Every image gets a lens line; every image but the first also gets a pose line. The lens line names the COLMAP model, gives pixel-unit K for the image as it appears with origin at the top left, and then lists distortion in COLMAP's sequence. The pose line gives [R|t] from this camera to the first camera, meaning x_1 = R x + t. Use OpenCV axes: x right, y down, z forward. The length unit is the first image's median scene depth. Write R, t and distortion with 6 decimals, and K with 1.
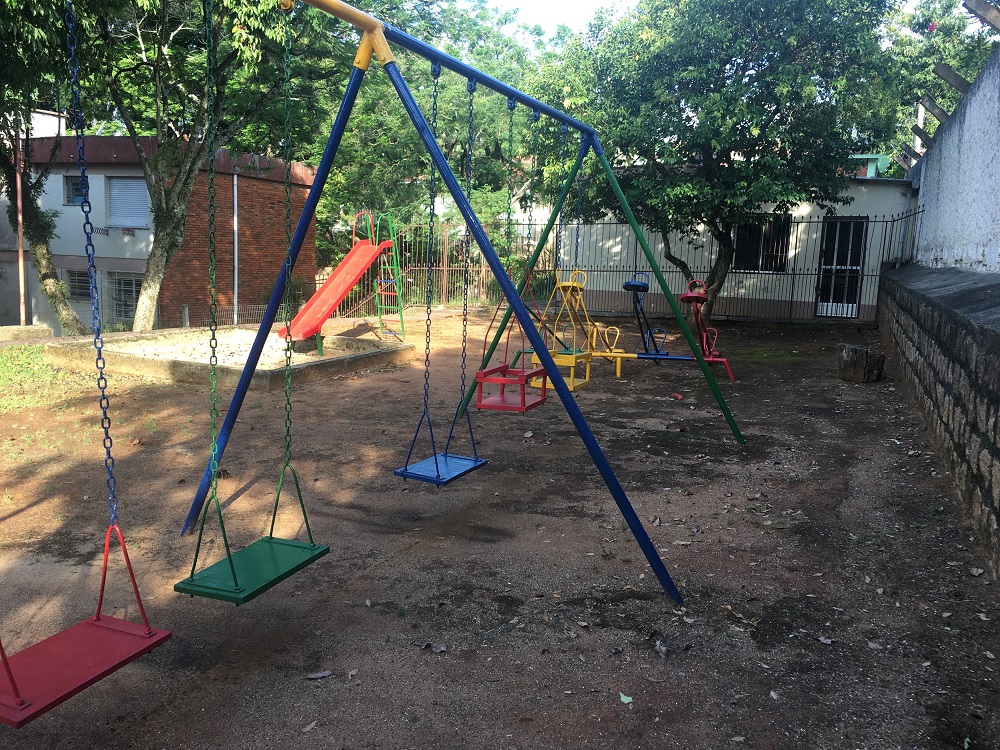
lens RADIAL K [[846.5, 0, 500.5], [0, 846.5, 377.3], [0, 0, 1]] dist [0.012666, -0.001880]
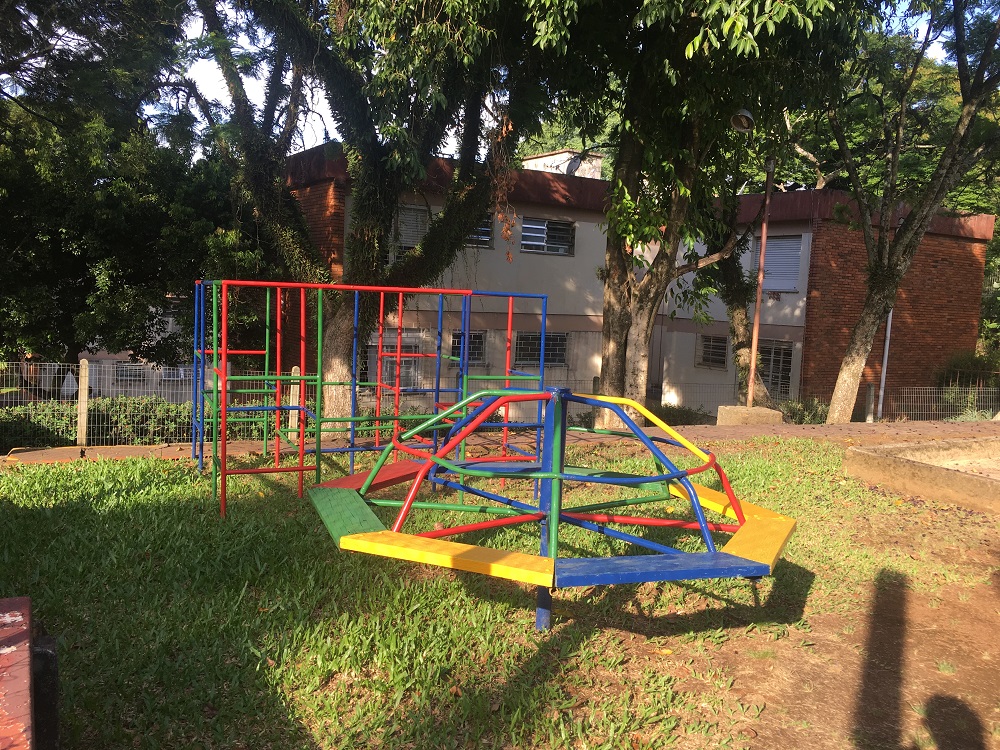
lens RADIAL K [[846.5, 0, 499.5], [0, 846.5, 374.9], [0, 0, 1]] dist [0.012666, -0.001880]
pose [[0.811516, 0.055388, -0.581700, -0.215283], [-0.100569, 0.993881, -0.045667, -0.022784], [0.575611, 0.095560, 0.812121, 0.147577]]
